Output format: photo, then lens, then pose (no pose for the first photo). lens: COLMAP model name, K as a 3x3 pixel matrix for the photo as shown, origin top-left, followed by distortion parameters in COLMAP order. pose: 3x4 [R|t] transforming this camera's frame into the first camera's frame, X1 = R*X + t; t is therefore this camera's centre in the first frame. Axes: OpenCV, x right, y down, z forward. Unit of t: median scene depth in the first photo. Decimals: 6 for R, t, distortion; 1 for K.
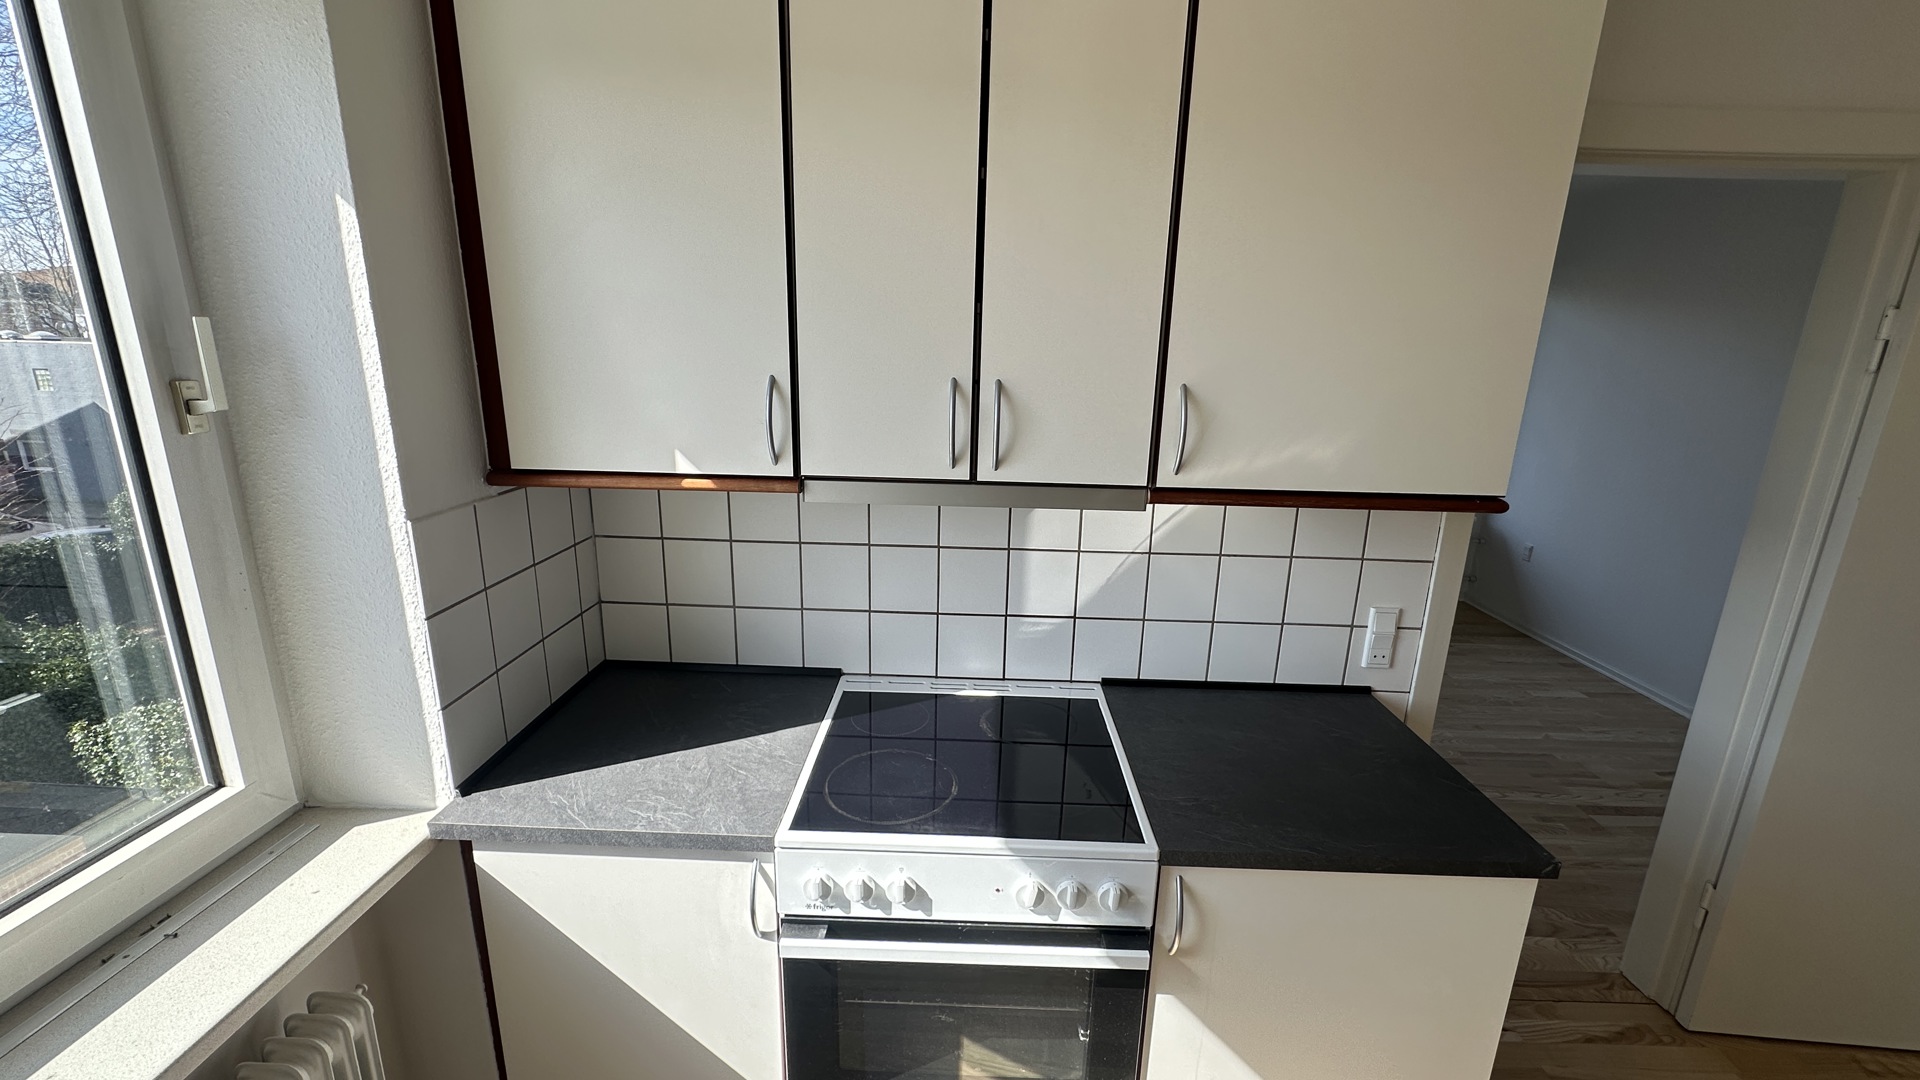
lens RADIAL K [[758.7, 0, 958.9], [0, 758.7, 542.2], [0, 0, 1]] dist [-0.006495, -0.000293]
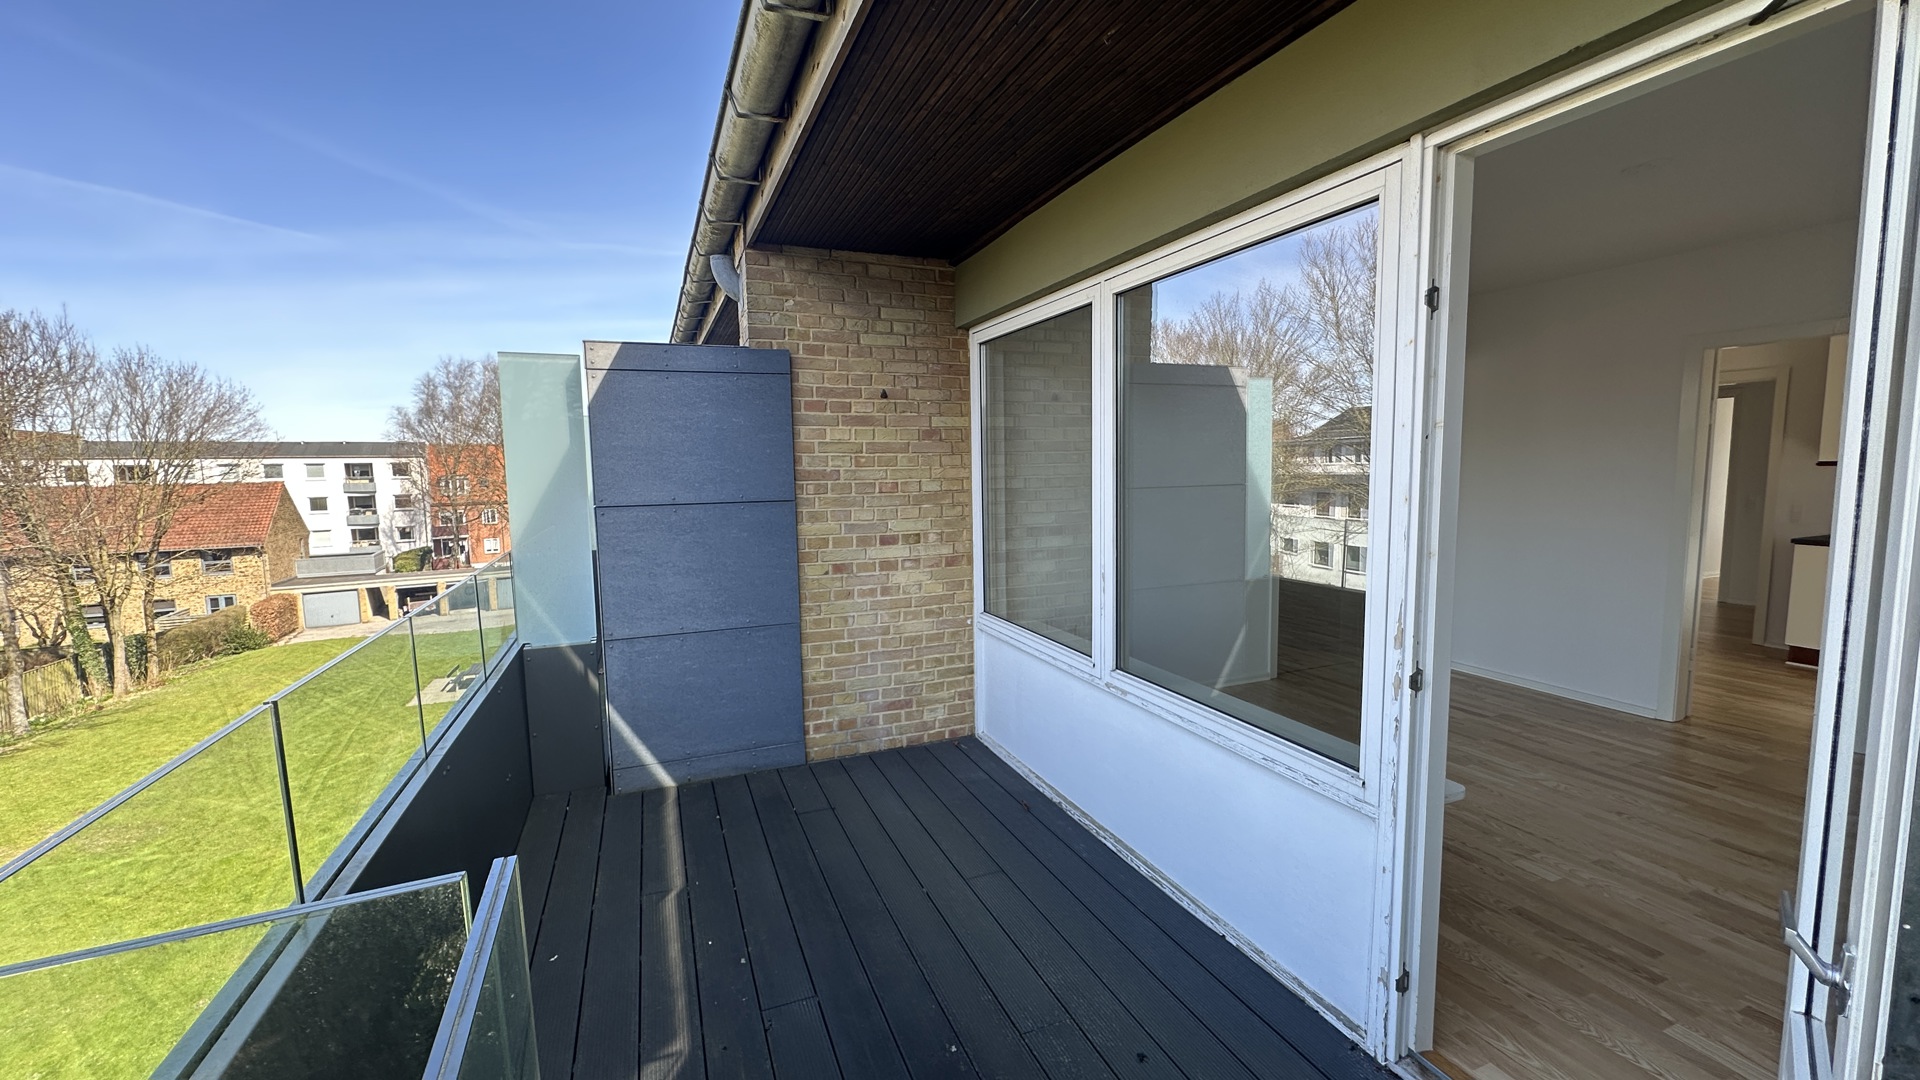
lens RADIAL K [[758.7, 0, 958.7], [0, 758.7, 536.9], [0, 0, 1]] dist [-0.006495, -0.000293]
pose [[-0.403143, -0.099150, 0.909750, -0.068406], [0.239306, 0.948101, 0.209375, -0.416639], [-0.883294, 0.302116, -0.358493, 1.764775]]
